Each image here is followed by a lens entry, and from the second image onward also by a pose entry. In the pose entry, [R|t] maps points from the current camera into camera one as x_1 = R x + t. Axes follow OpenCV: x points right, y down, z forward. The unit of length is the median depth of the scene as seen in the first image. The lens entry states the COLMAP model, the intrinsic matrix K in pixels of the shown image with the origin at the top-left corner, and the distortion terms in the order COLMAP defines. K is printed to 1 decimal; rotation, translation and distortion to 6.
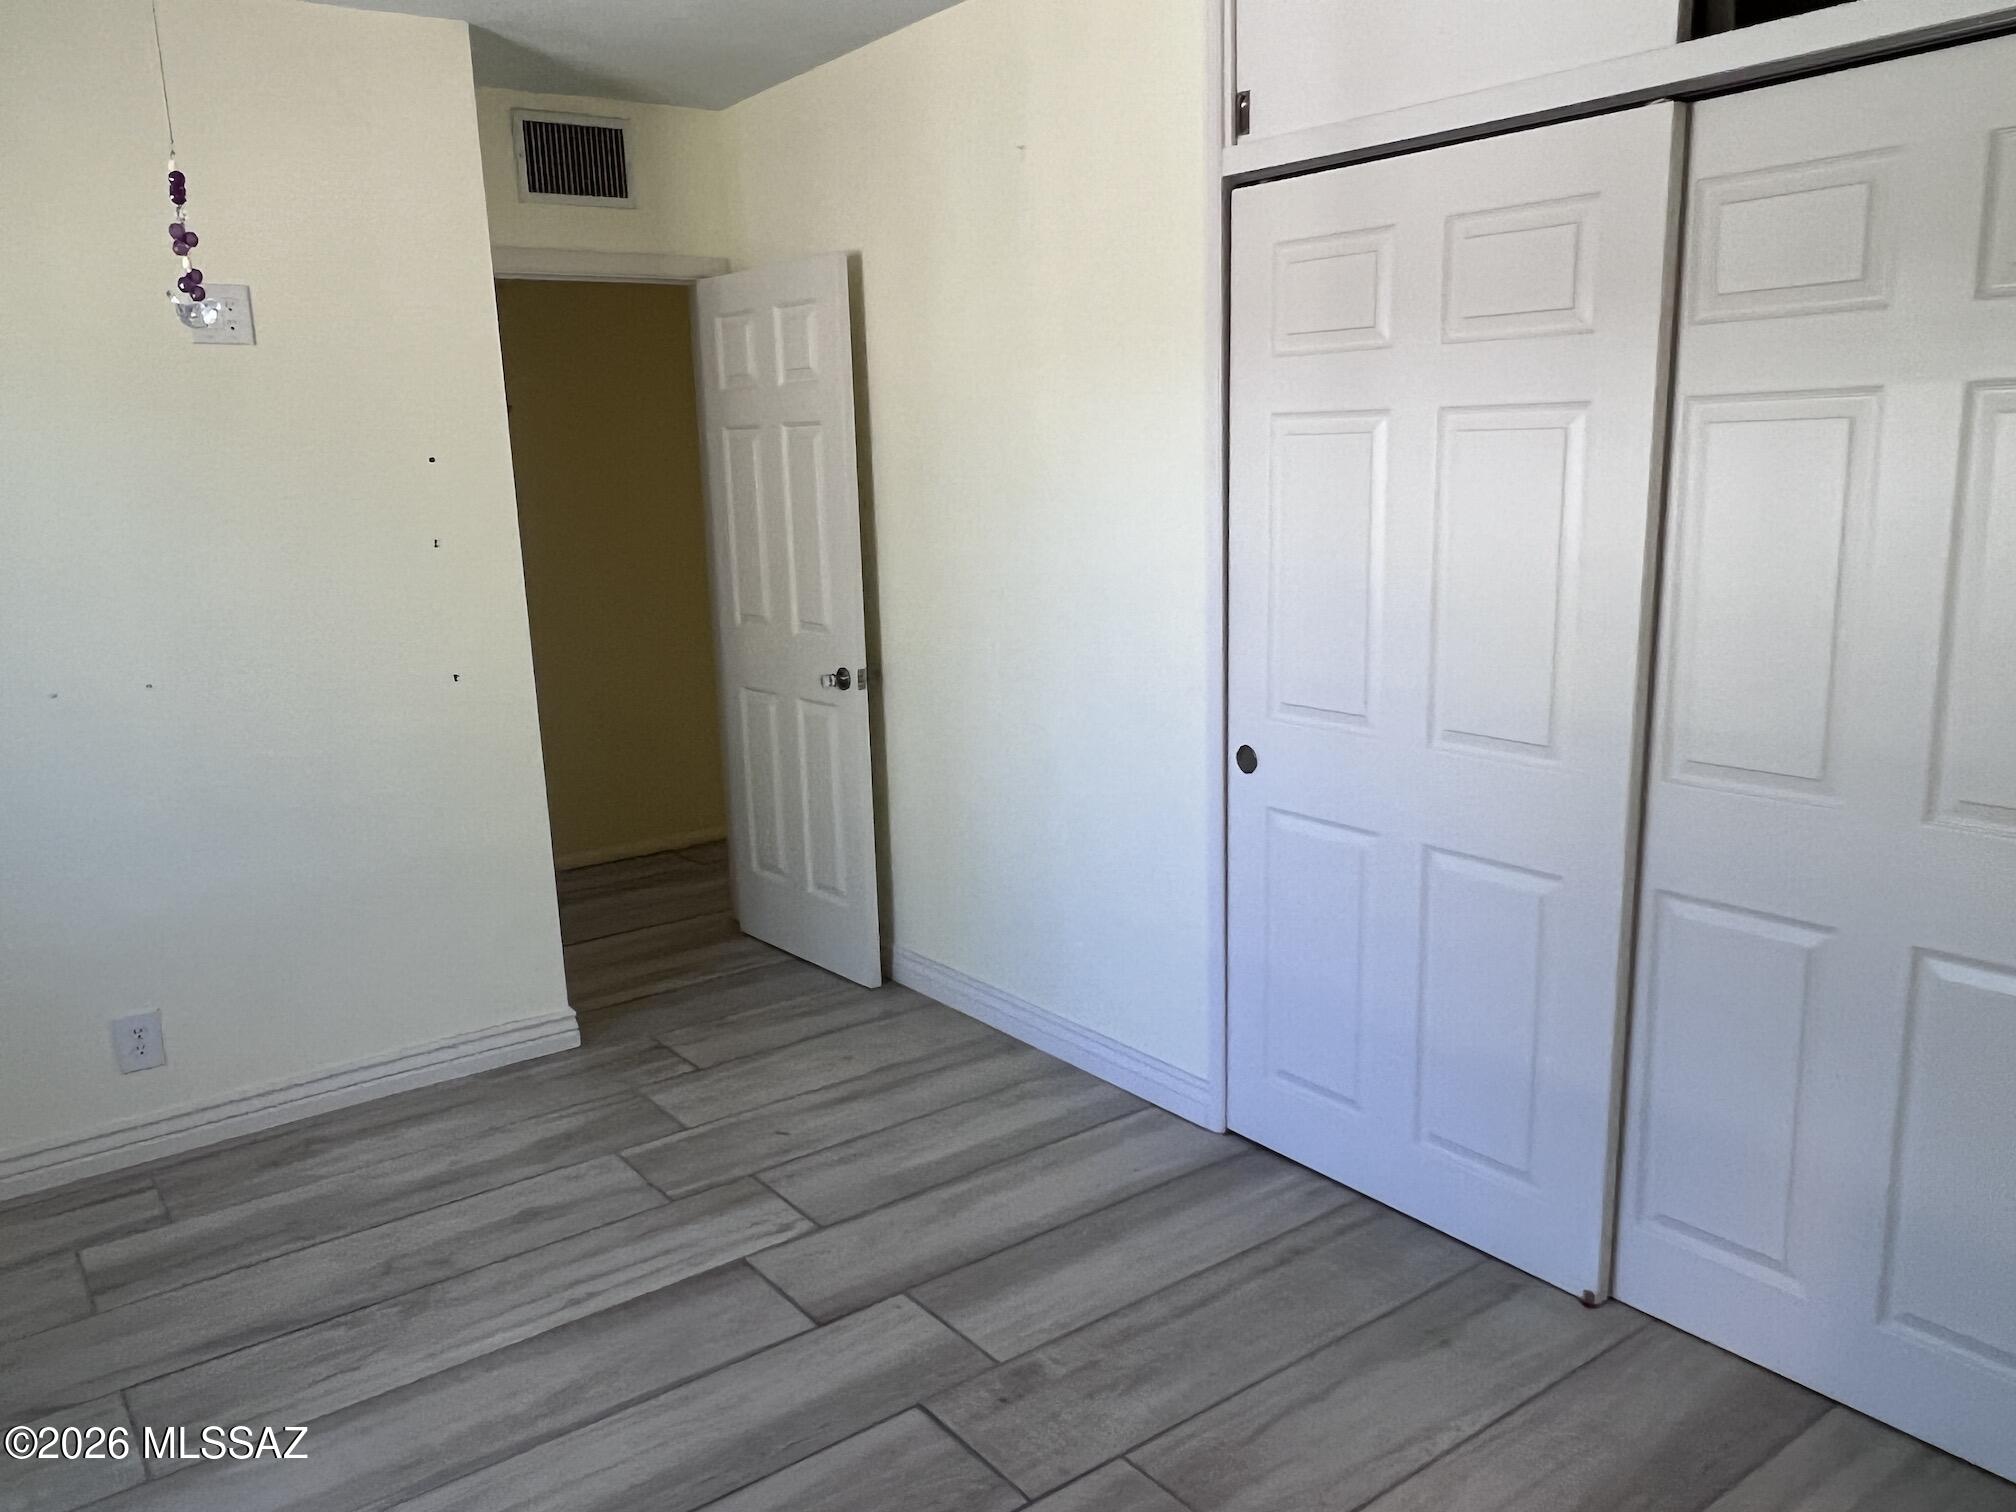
lens RADIAL K [[1528.5, 0, 992.3], [0, 1528.5, 799.6], [0, 0, 1]] dist [0.002419, 0.001318]
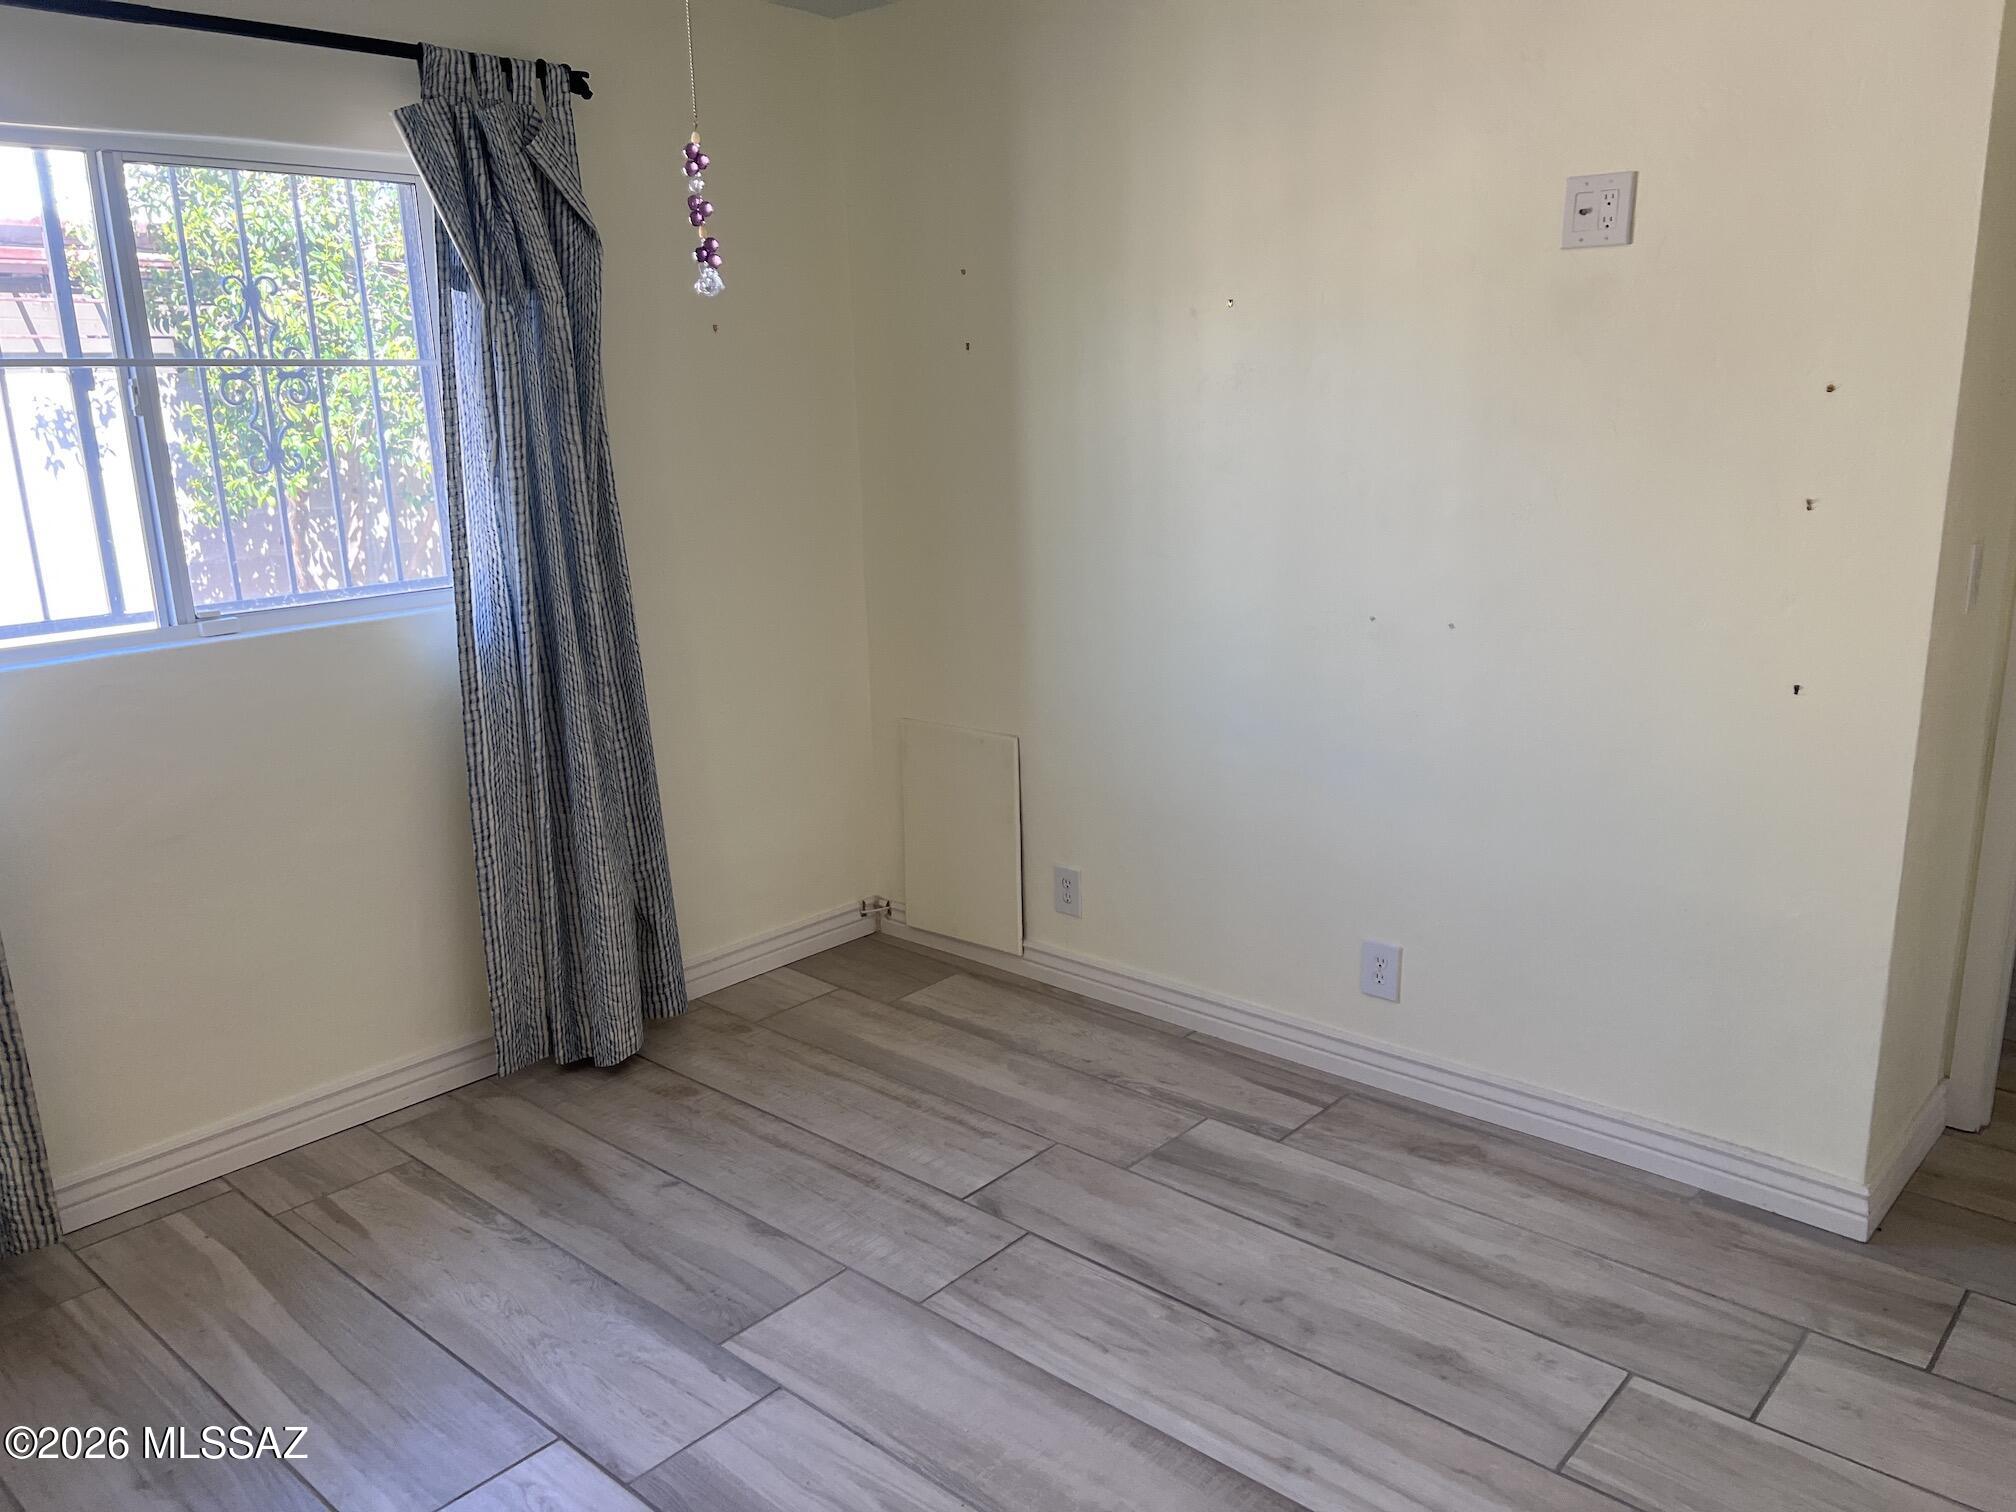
lens RADIAL K [[1526.5, 0, 1008.0], [0, 1526.5, 756.0], [0, 0, 1]] dist [0.021978, -0.007559]
pose [[0.199481, 0.256873, -0.945634, 0.310287], [-0.204962, 0.954621, 0.216078, -0.144975], [0.958226, 0.150716, 0.243078, 0.519618]]
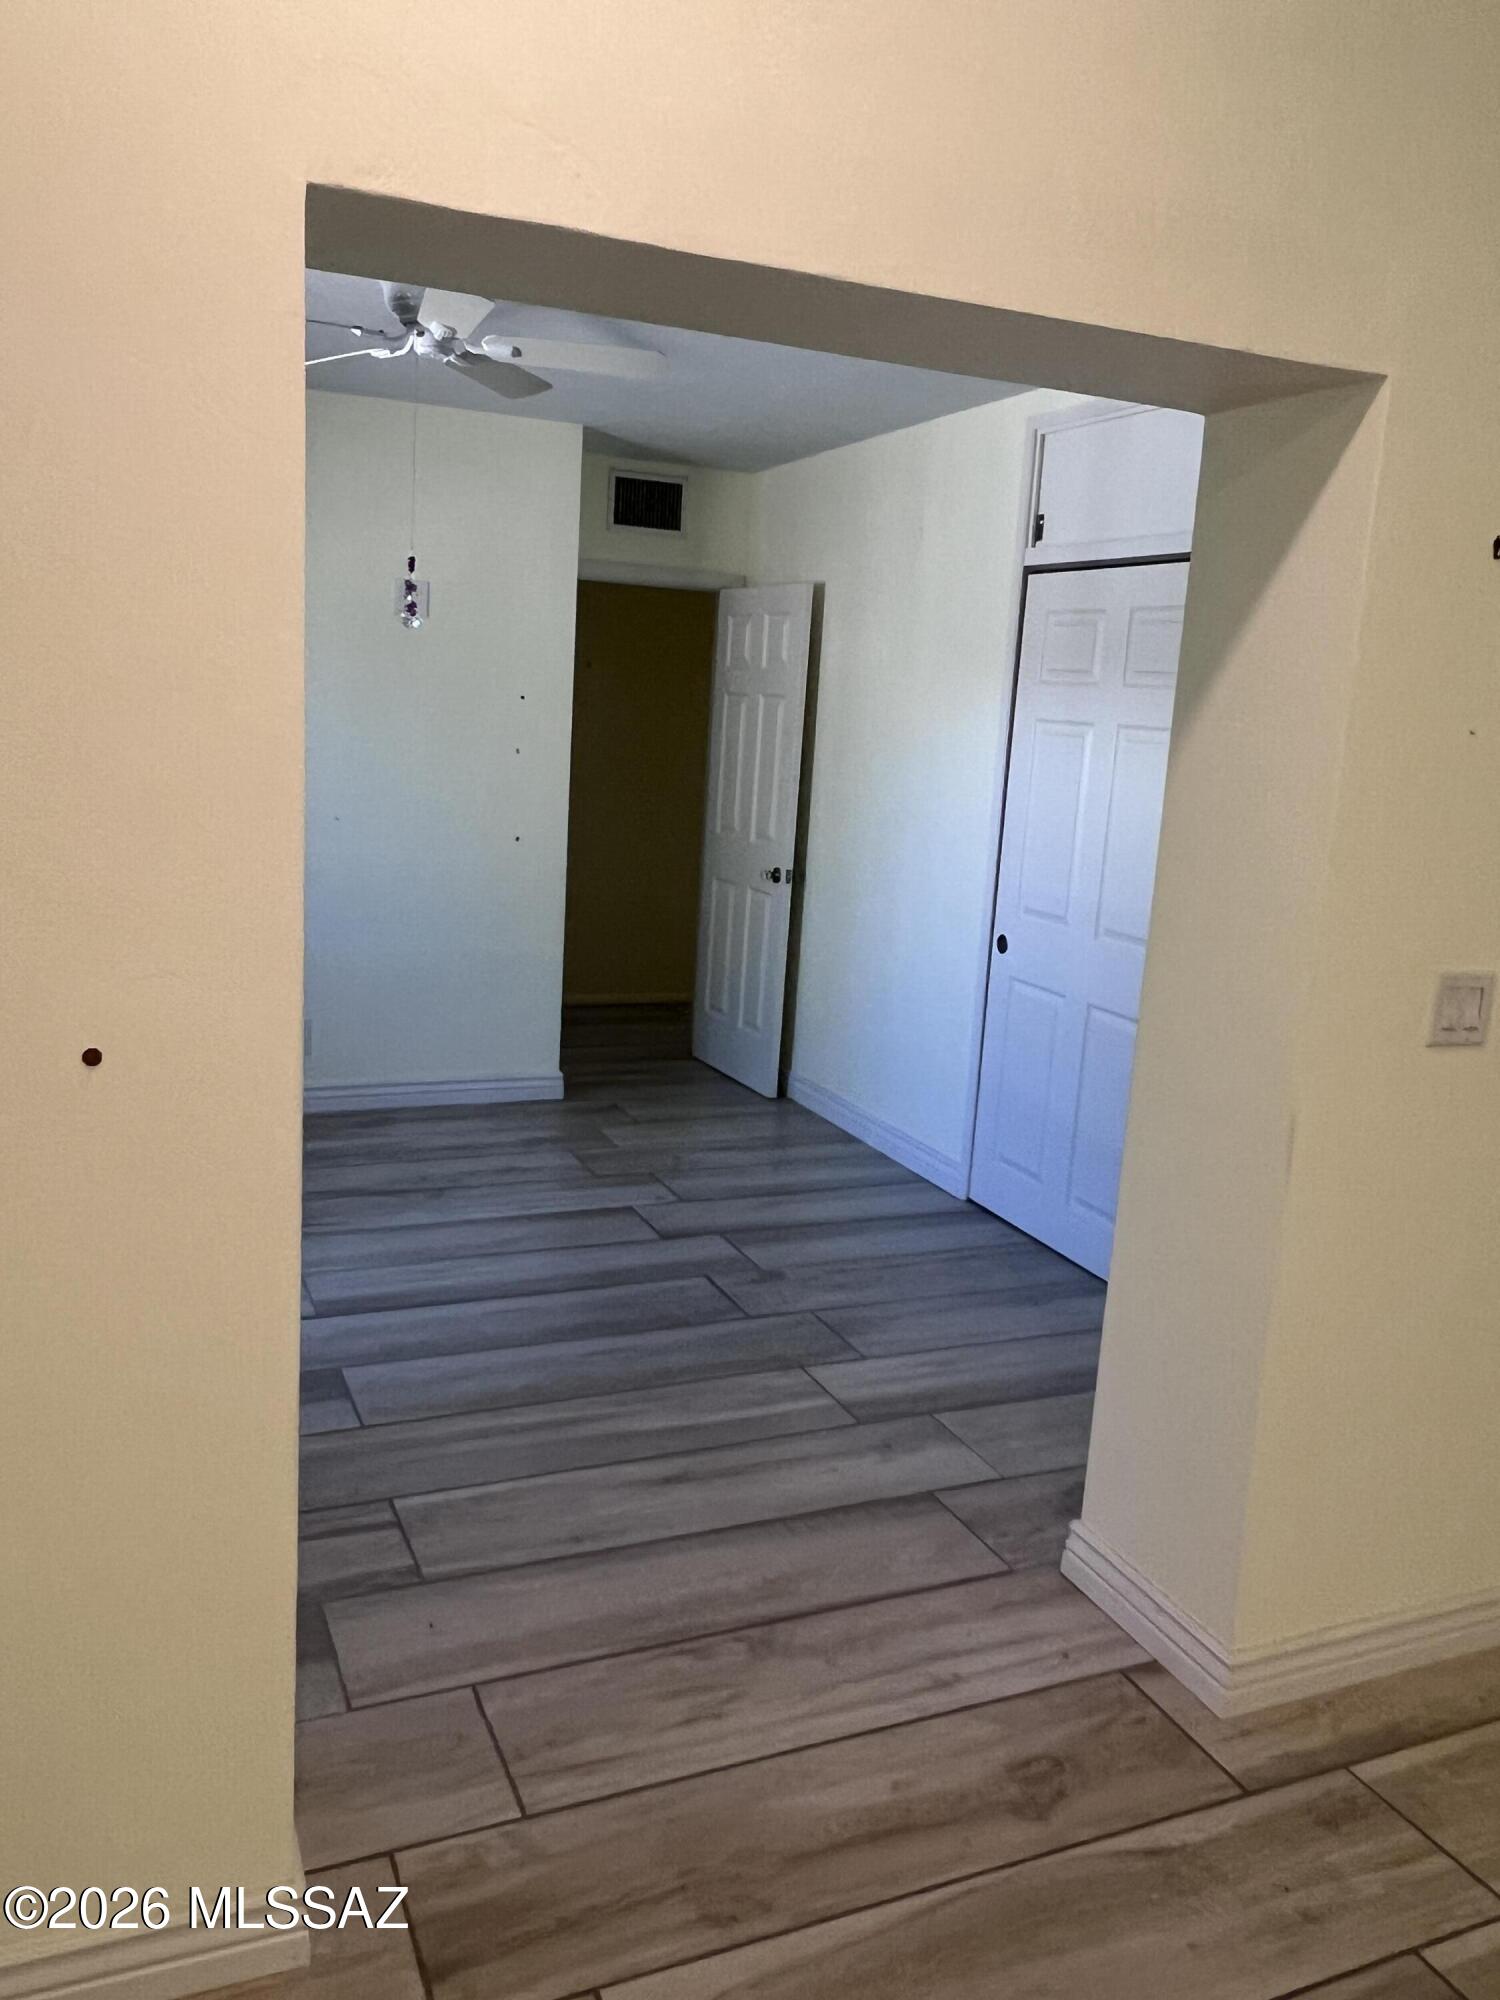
lens RADIAL K [[1516.4, 0, 750.0], [0, 1516.4, 1000.0], [0, 0, 1]] dist [0.002419, 0.001318]
pose [[0.972312, 0.131240, -0.193351, 0.213341], [-0.138987, 0.989926, -0.027004, 0.099326], [0.187859, 0.053130, 0.980758, -0.489362]]
